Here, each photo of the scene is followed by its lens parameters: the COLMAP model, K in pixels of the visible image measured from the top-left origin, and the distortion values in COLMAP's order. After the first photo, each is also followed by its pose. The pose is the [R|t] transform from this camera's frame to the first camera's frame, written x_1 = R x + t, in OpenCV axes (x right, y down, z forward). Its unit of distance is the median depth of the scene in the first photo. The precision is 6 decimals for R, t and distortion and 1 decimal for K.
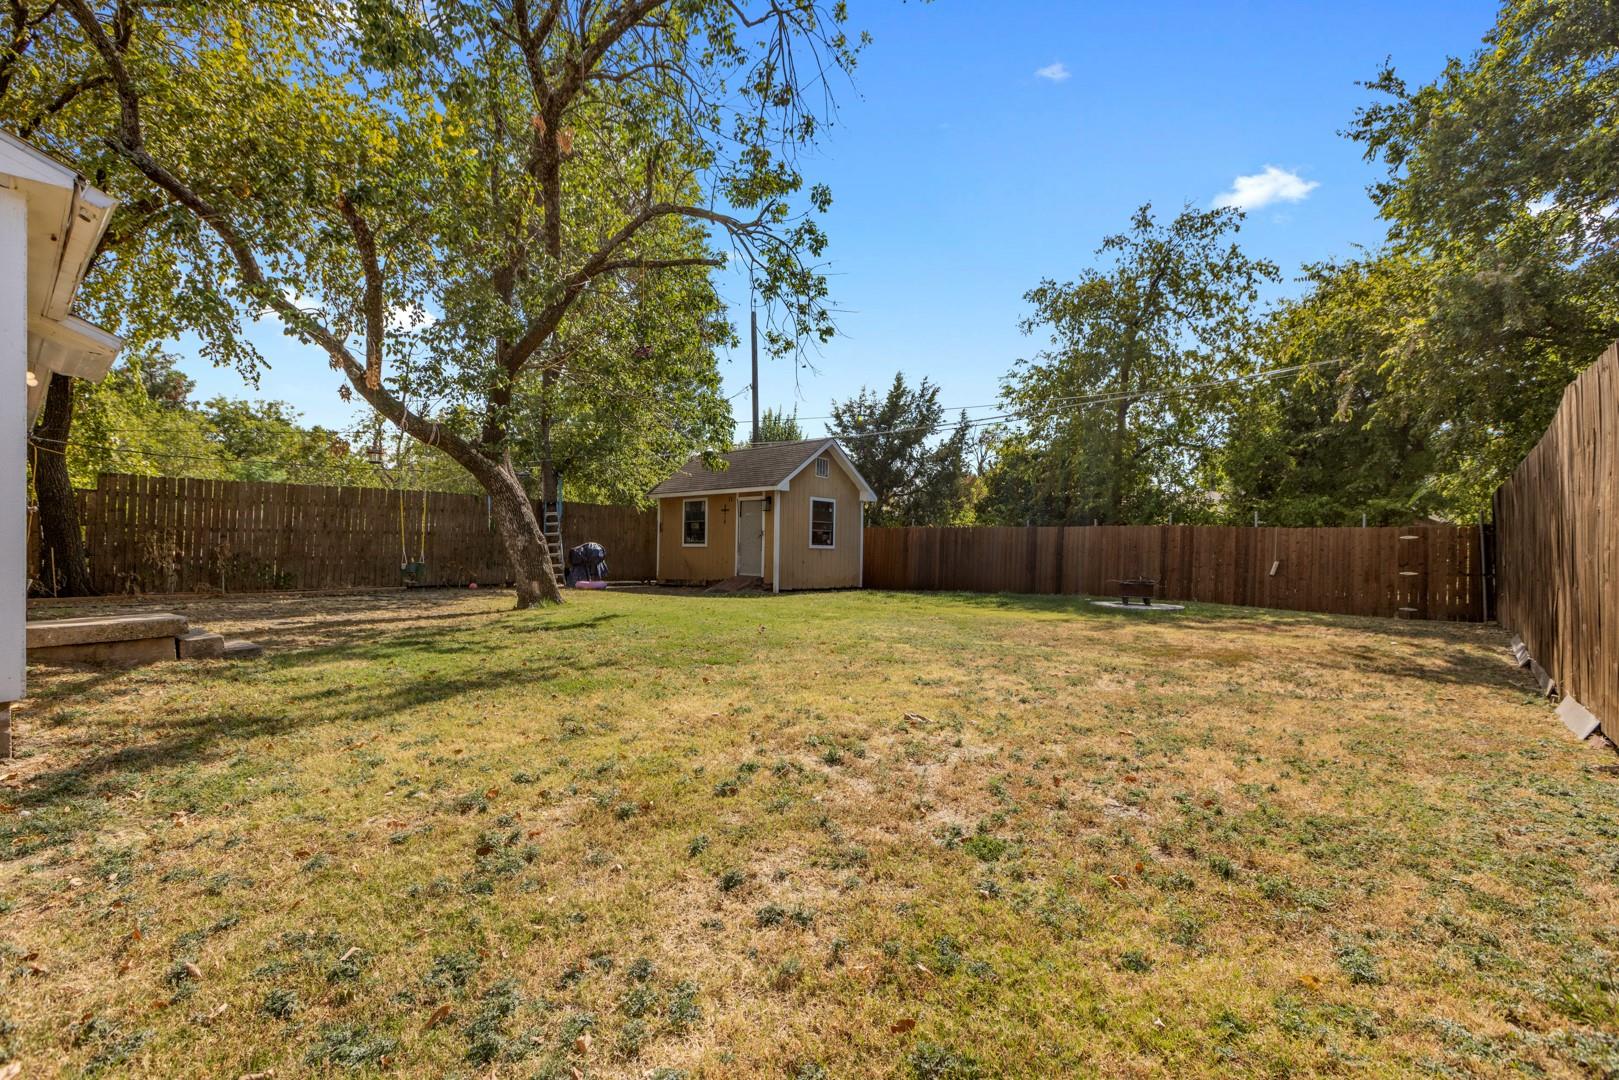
lens RADIAL K [[735.4, 0, 809.5], [0, 735.4, 540.0], [0, 0, 1]] dist [-0.000042, -0.000035]
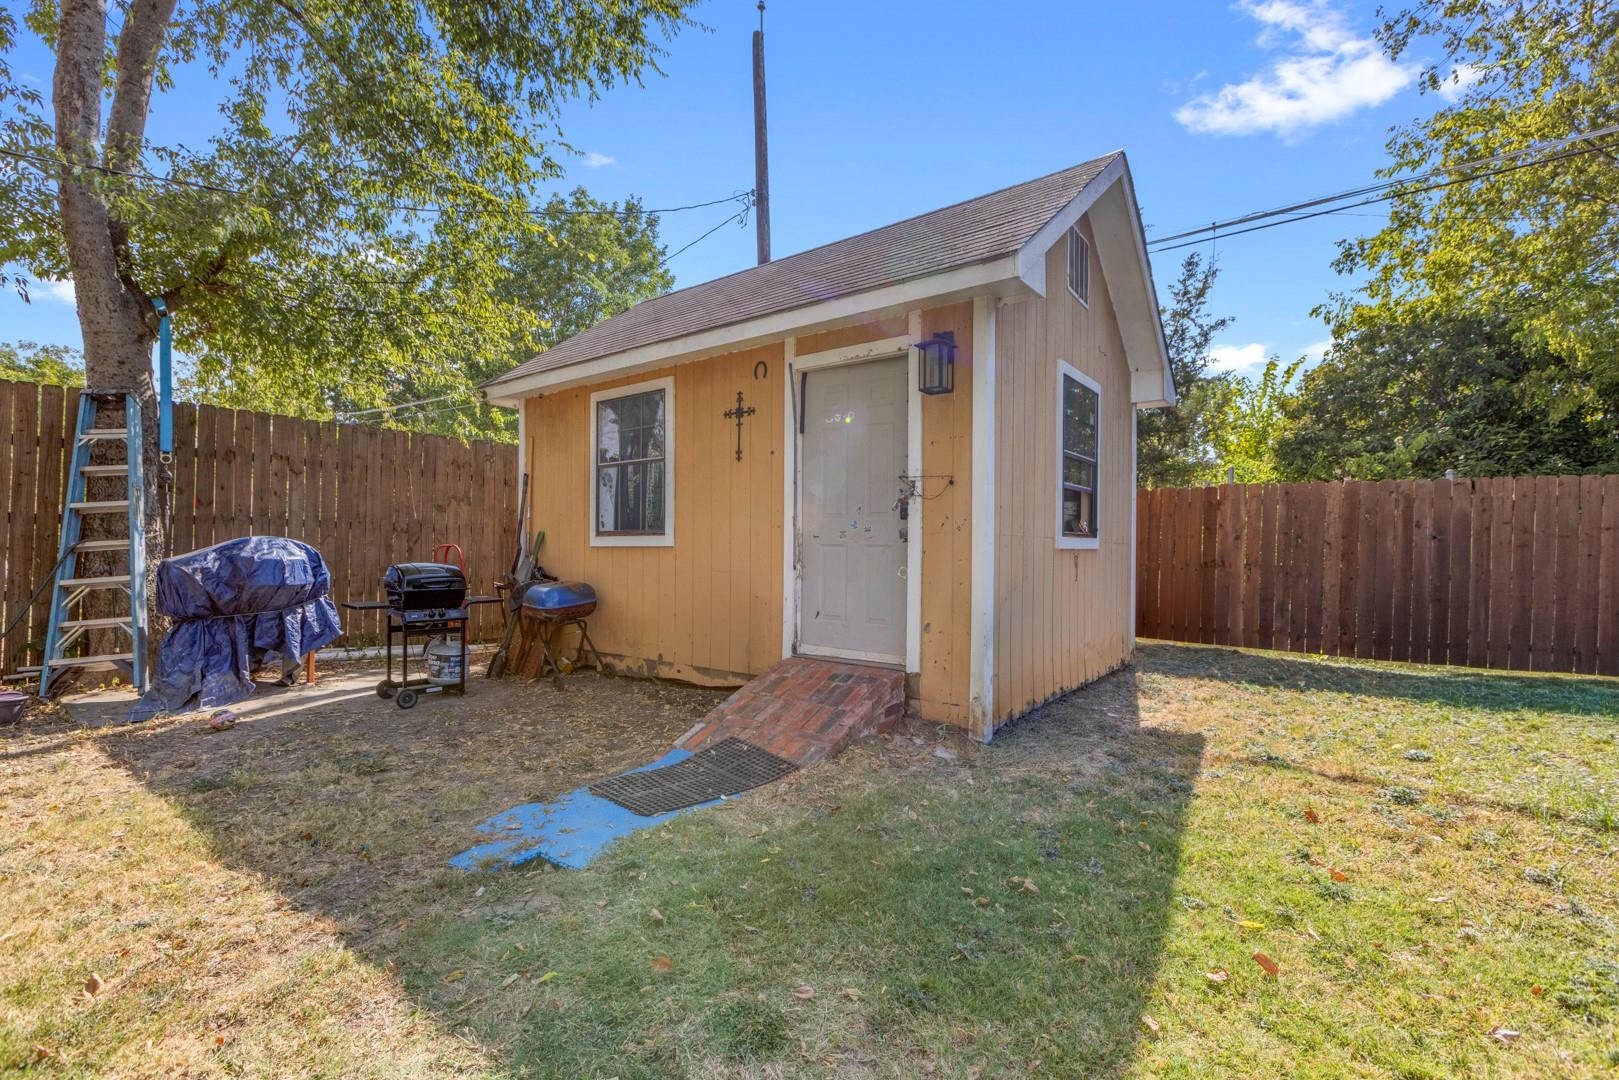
lens RADIAL K [[735.4, 0, 809.5], [0, 735.4, 540.0], [0, 0, 1]] dist [-0.000042, -0.000035]
pose [[0.997760, -0.010394, 0.066080, -0.101927], [0.009571, 0.999873, 0.012750, 0.002805], [-0.066204, -0.012089, 0.997733, 0.698460]]
